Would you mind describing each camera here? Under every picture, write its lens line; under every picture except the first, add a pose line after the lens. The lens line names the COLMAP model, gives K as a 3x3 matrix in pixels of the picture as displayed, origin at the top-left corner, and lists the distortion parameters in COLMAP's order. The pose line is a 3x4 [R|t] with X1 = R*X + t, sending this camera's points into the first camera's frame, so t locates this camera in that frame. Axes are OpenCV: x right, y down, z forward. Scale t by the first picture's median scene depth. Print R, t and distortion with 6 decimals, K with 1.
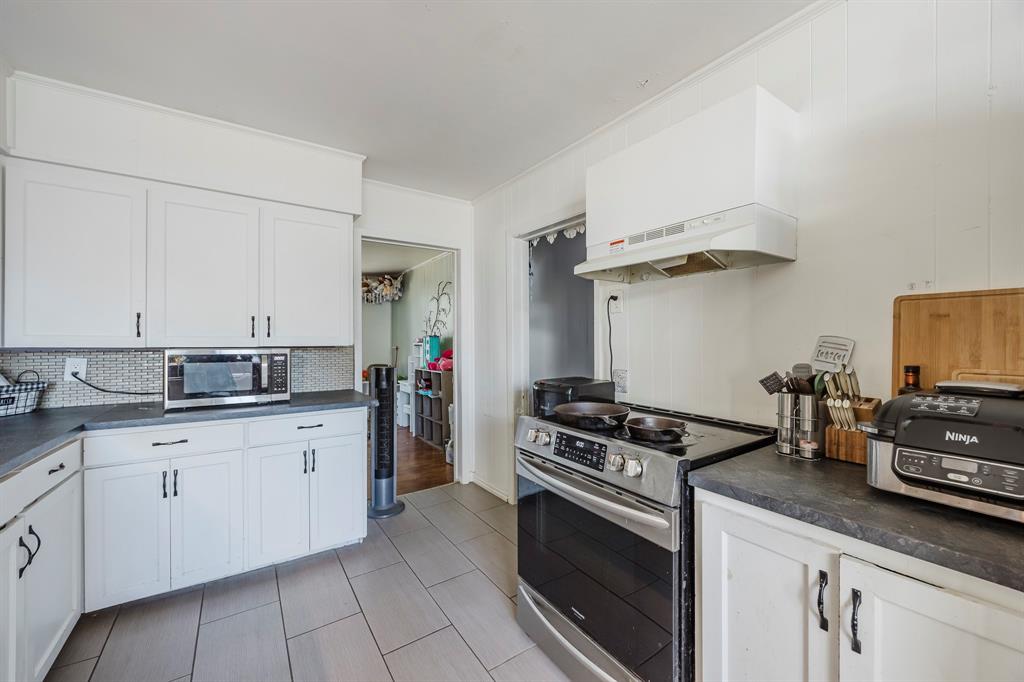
lens RADIAL K [[390.3, 0, 515.0], [0, 390.3, 342.5], [0, 0, 1]] dist [-0.001619, 0.000149]
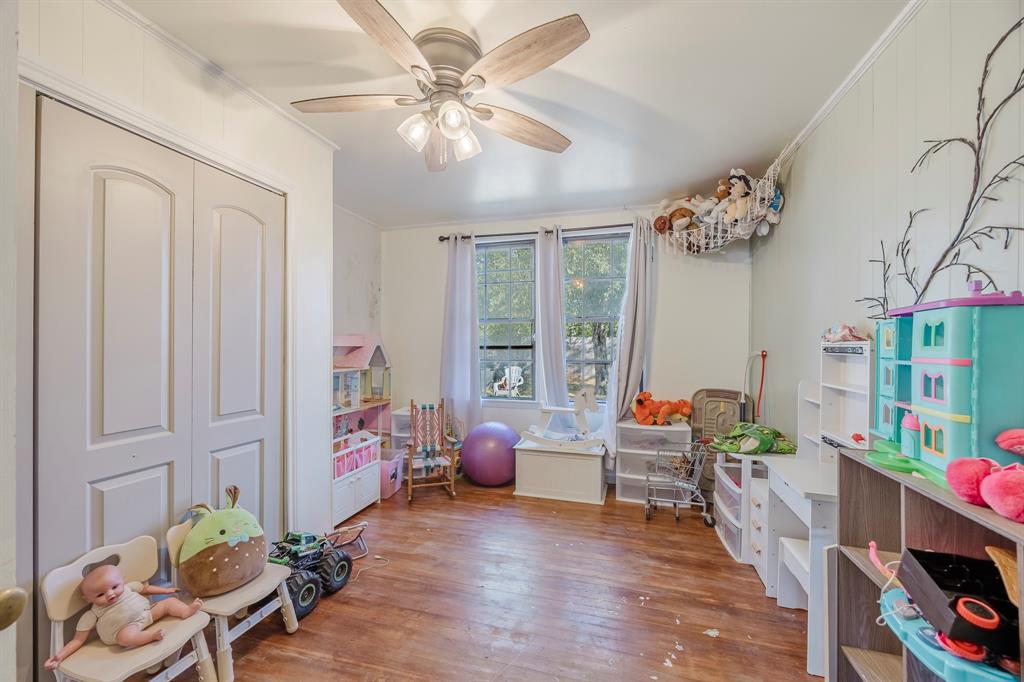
lens RADIAL K [[390.3, 0, 515.0], [0, 390.3, 342.5], [0, 0, 1]] dist [-0.001619, 0.000149]
pose [[0.638967, -0.000501, -0.769234, -0.163014], [-0.003047, 0.999990, -0.003182, 0.003428], [0.769228, 0.004377, 0.638959, 0.563406]]
